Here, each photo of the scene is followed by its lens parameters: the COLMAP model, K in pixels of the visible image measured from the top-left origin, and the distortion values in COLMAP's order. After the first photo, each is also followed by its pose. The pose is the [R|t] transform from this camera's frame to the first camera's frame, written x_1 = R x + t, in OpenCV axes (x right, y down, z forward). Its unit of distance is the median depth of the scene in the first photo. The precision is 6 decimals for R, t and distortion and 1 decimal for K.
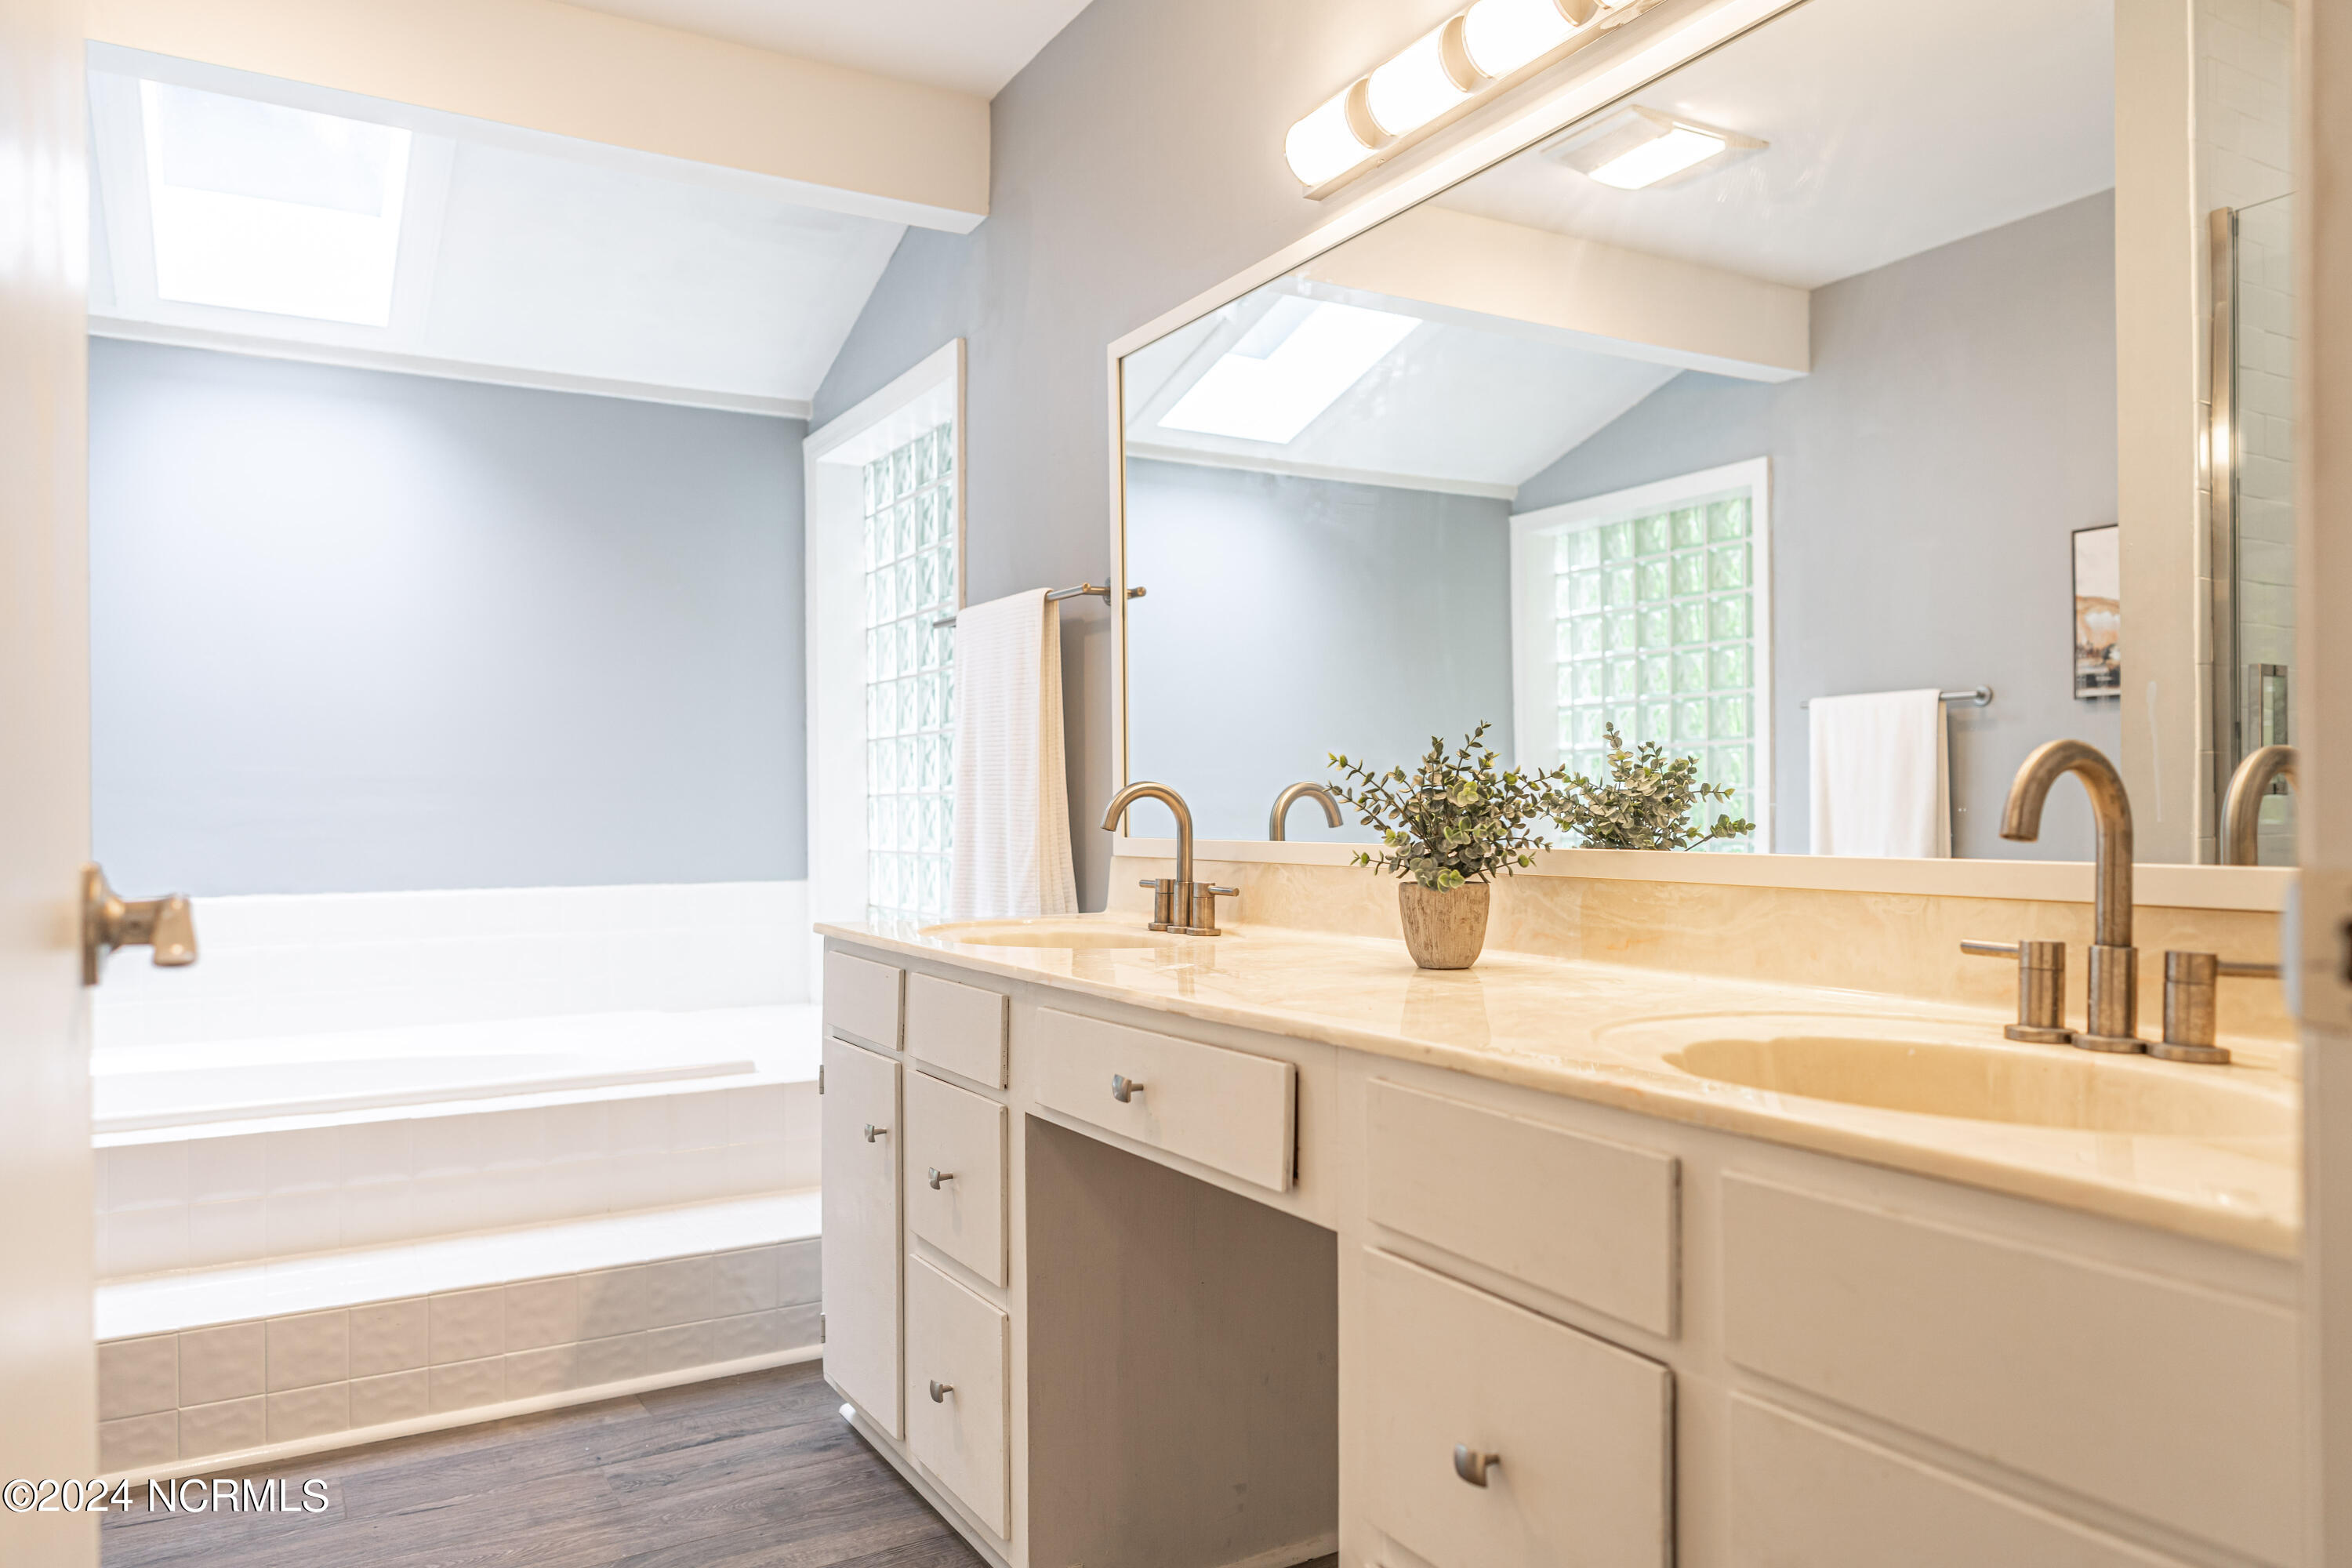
lens RADIAL K [[1612.5, 0, 1165.6], [0, 1612.5, 784.6], [0, 0, 1]] dist [0.000818, 0.004525]
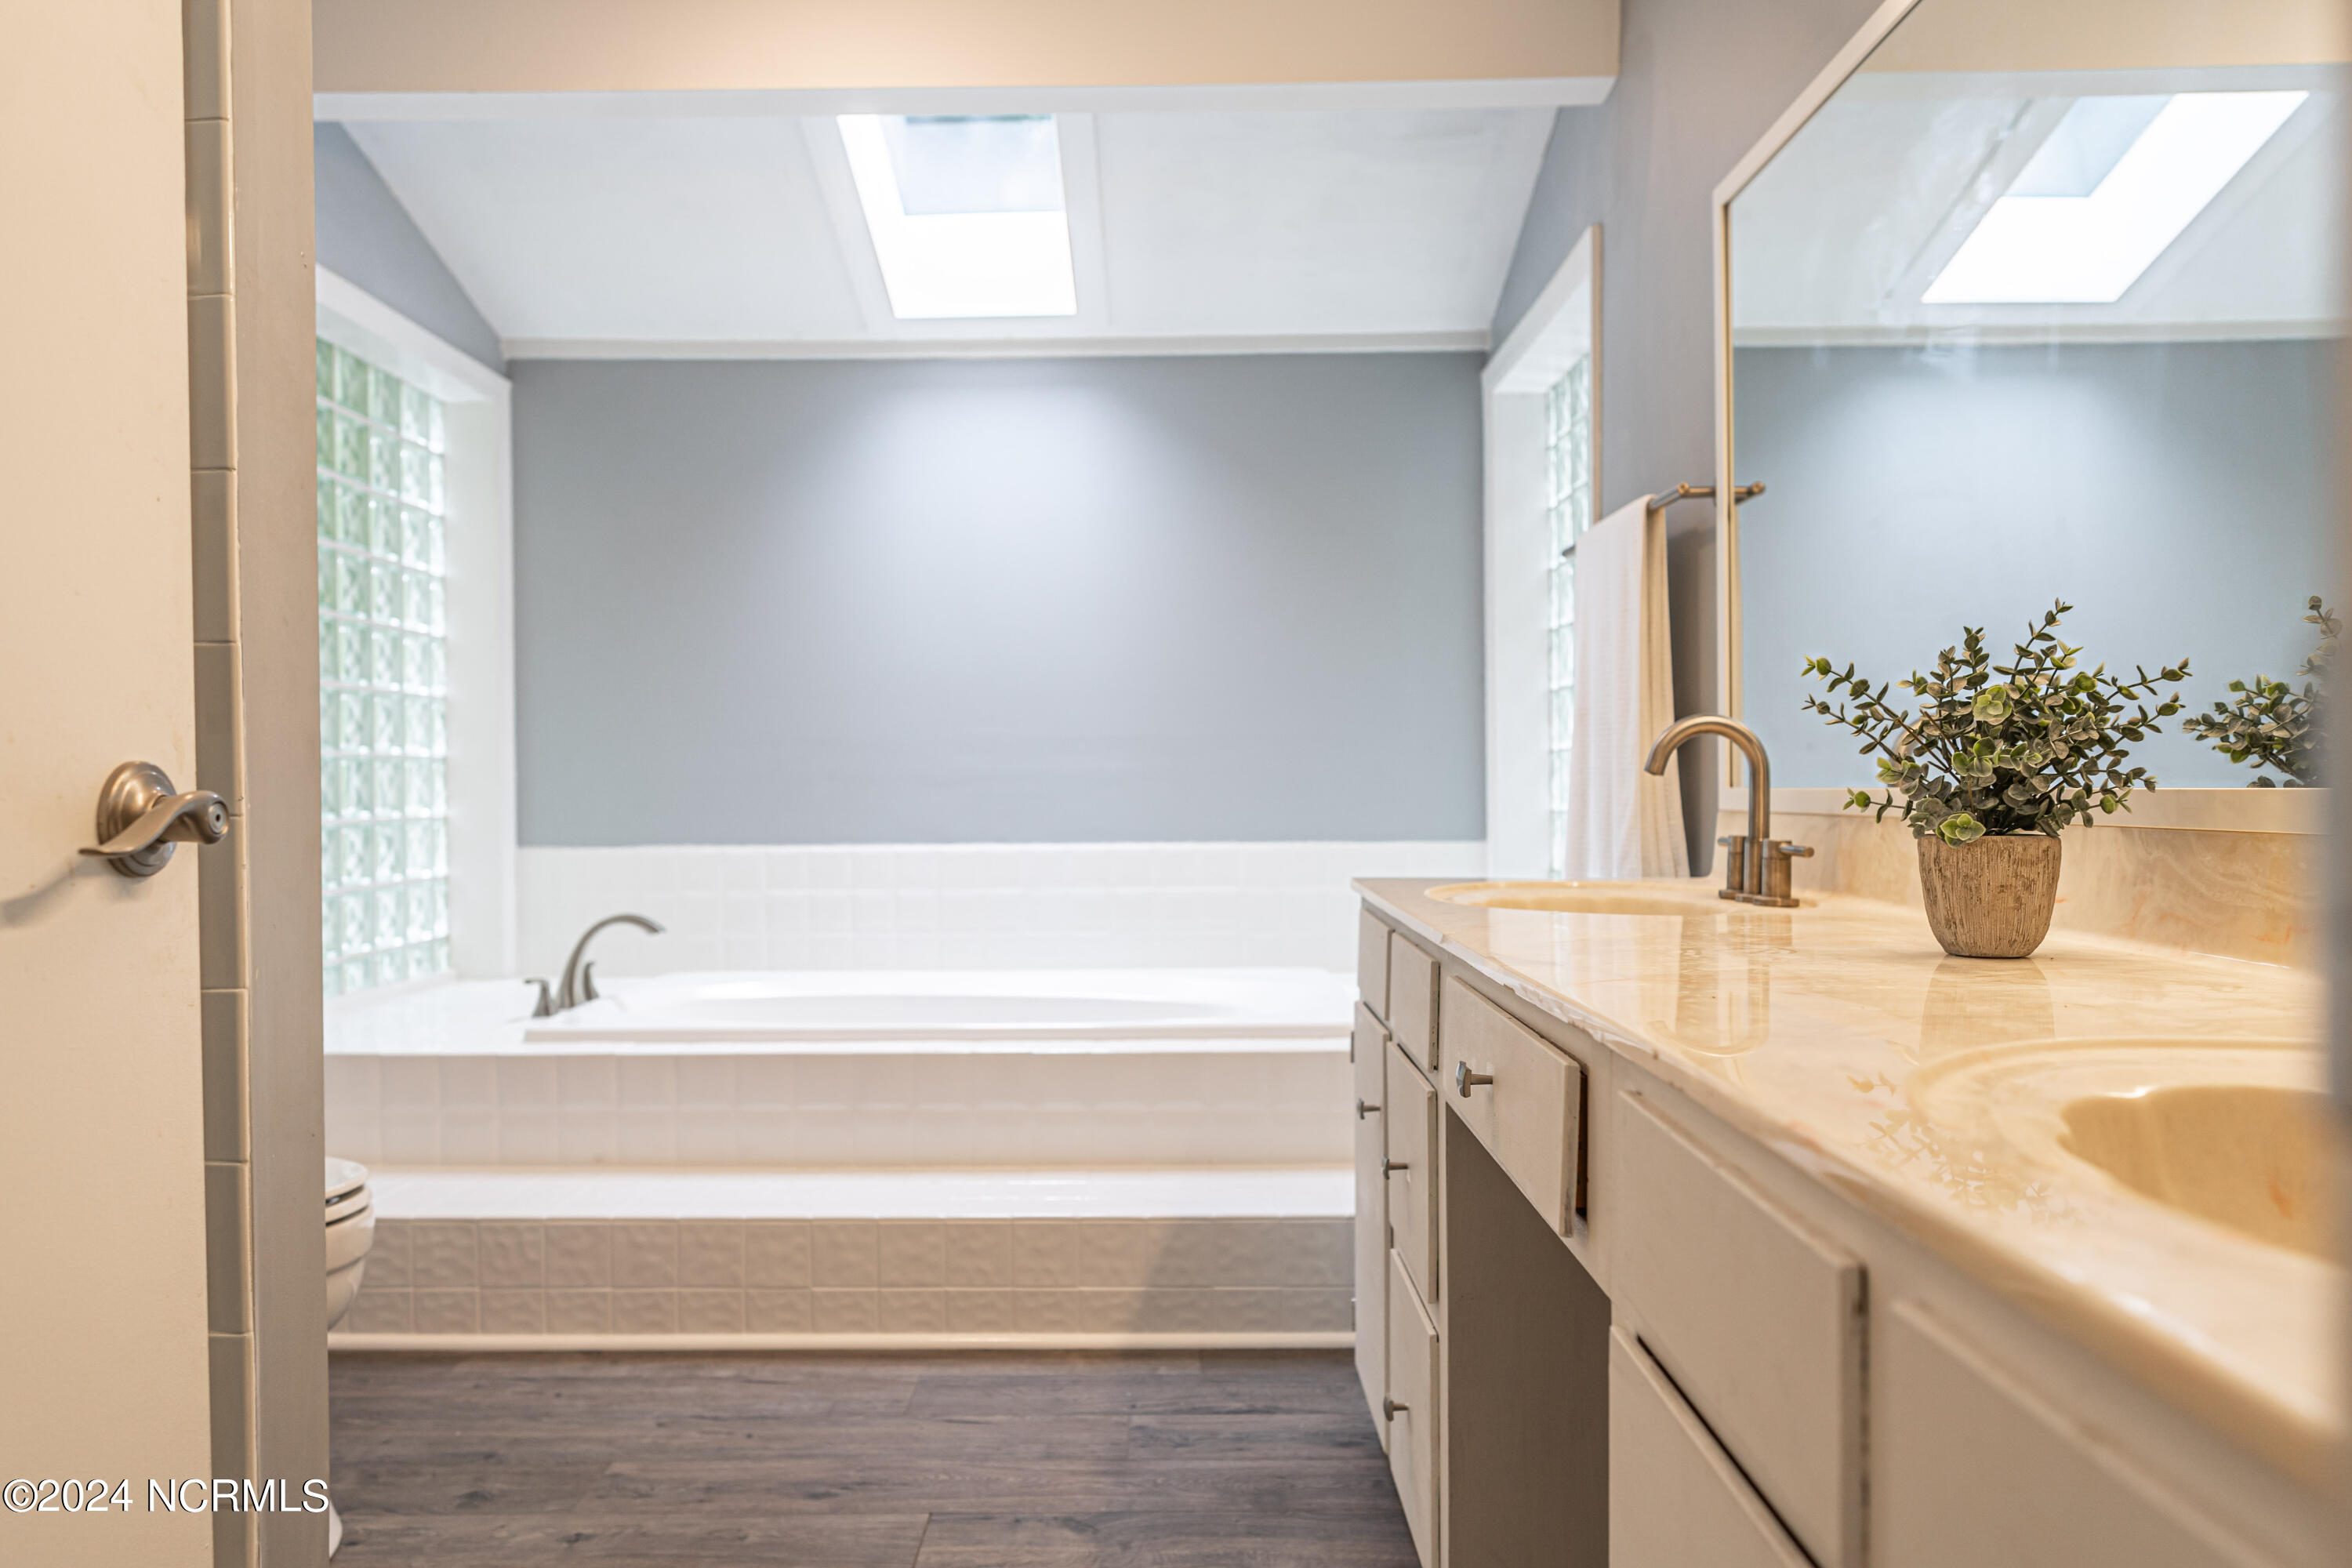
lens RADIAL K [[1612.5, 0, 1168.4], [0, 1612.5, 798.1], [0, 0, 1]] dist [0.000818, 0.004525]
pose [[0.854189, 0.003416, -0.519951, 0.183817], [0.008768, 0.999742, 0.020971, 0.021085], [0.519889, -0.022472, 0.853938, 0.168192]]
